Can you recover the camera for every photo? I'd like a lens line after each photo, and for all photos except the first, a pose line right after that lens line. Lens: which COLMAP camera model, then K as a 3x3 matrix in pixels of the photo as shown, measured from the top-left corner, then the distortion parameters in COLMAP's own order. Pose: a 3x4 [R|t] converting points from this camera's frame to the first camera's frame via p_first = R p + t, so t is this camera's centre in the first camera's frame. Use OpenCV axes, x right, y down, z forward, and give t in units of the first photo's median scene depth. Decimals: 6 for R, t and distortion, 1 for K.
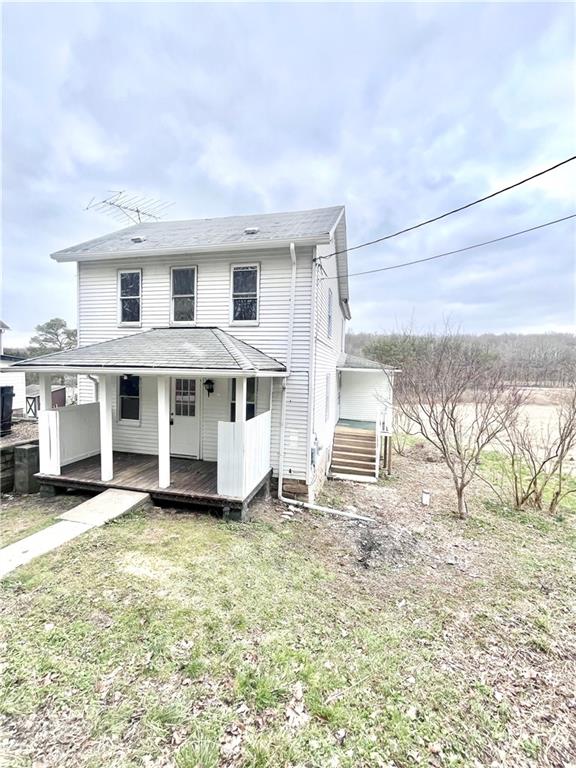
lens RADIAL K [[308.1, 0, 291.7], [0, 308.1, 384.3], [0, 0, 1]] dist [-0.001858, -0.001237]
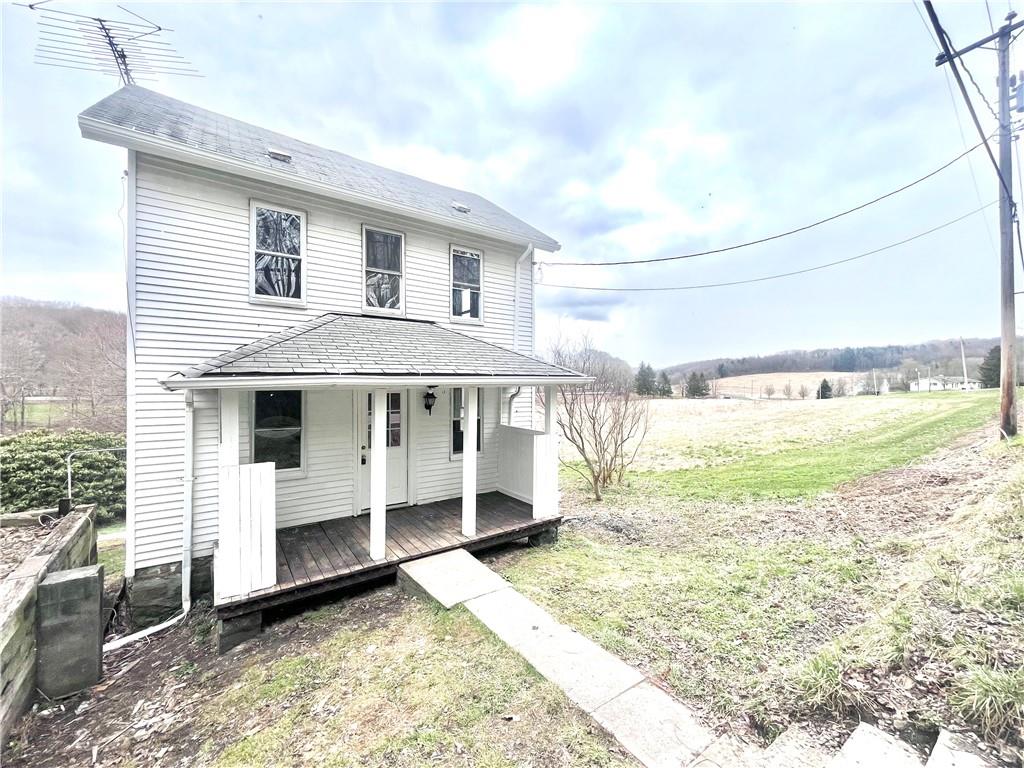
lens RADIAL K [[410.8, 0, 513.9], [0, 410.8, 380.7], [0, 0, 1]] dist [-0.001858, -0.001237]
pose [[0.657306, -0.020602, 0.753342, -0.887684], [0.045717, 0.998875, -0.012572, -0.019674], [-0.752236, 0.042705, 0.657509, 0.198459]]
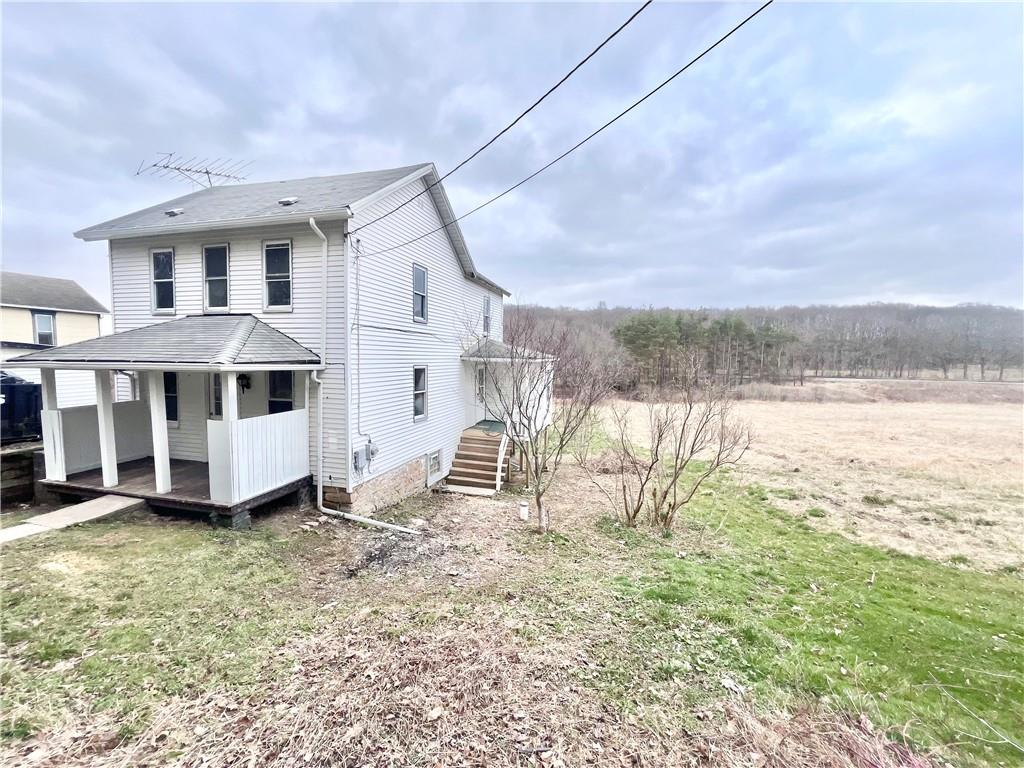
lens RADIAL K [[410.8, 0, 512.8], [0, 410.8, 383.7], [0, 0, 1]] dist [-0.001858, -0.001237]
pose [[0.999447, -0.009907, -0.031735, 0.539120], [0.010367, 0.999843, 0.014385, 0.003749], [0.031587, -0.014706, 0.999393, -0.142301]]
